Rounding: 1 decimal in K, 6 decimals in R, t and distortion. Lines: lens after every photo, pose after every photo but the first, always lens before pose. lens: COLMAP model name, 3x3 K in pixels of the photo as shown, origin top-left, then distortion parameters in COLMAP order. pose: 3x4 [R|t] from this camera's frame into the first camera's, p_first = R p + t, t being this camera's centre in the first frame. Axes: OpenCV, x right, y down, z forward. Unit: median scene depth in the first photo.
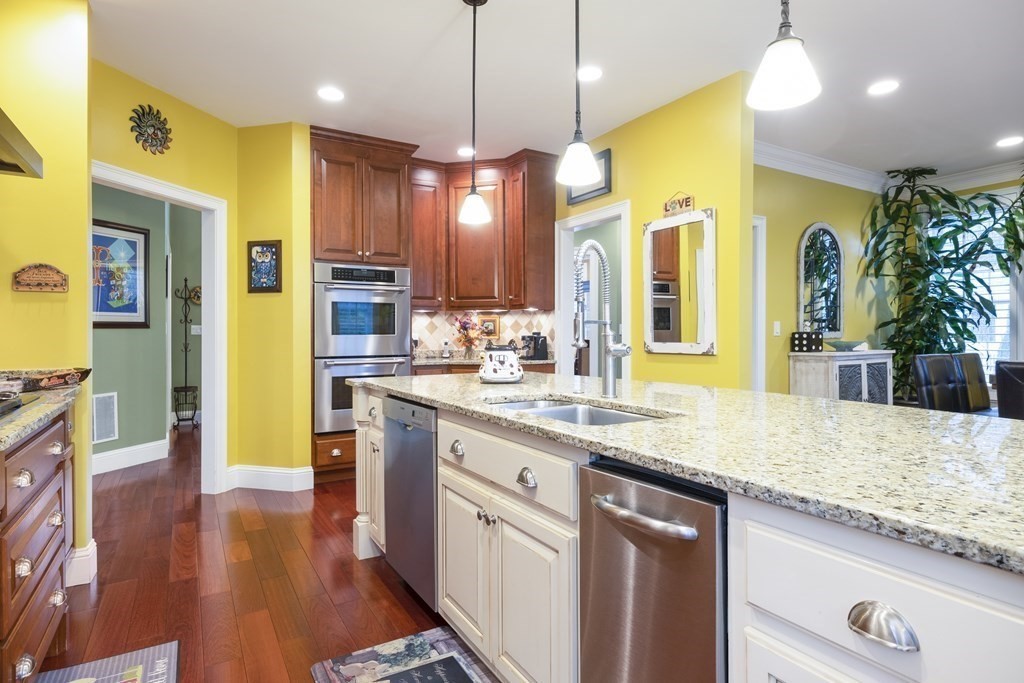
lens RADIAL K [[561.4, 0, 510.4], [0, 561.4, 338.0], [0, 0, 1]] dist [0.000077, -0.000260]
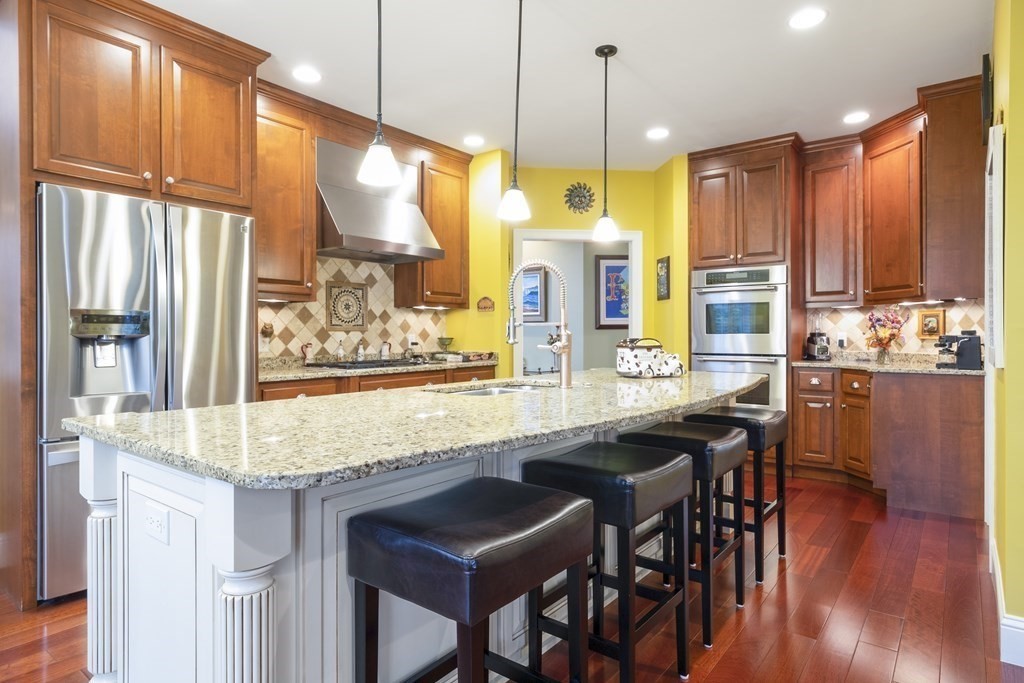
lens RADIAL K [[561.4, 0, 508.6], [0, 561.4, 338.2], [0, 0, 1]] dist [0.000077, -0.000260]
pose [[0.354973, 0.008588, -0.934837, 0.582035], [-0.005881, 0.999959, 0.006953, -0.002418], [0.934858, 0.003029, 0.355009, 0.232807]]
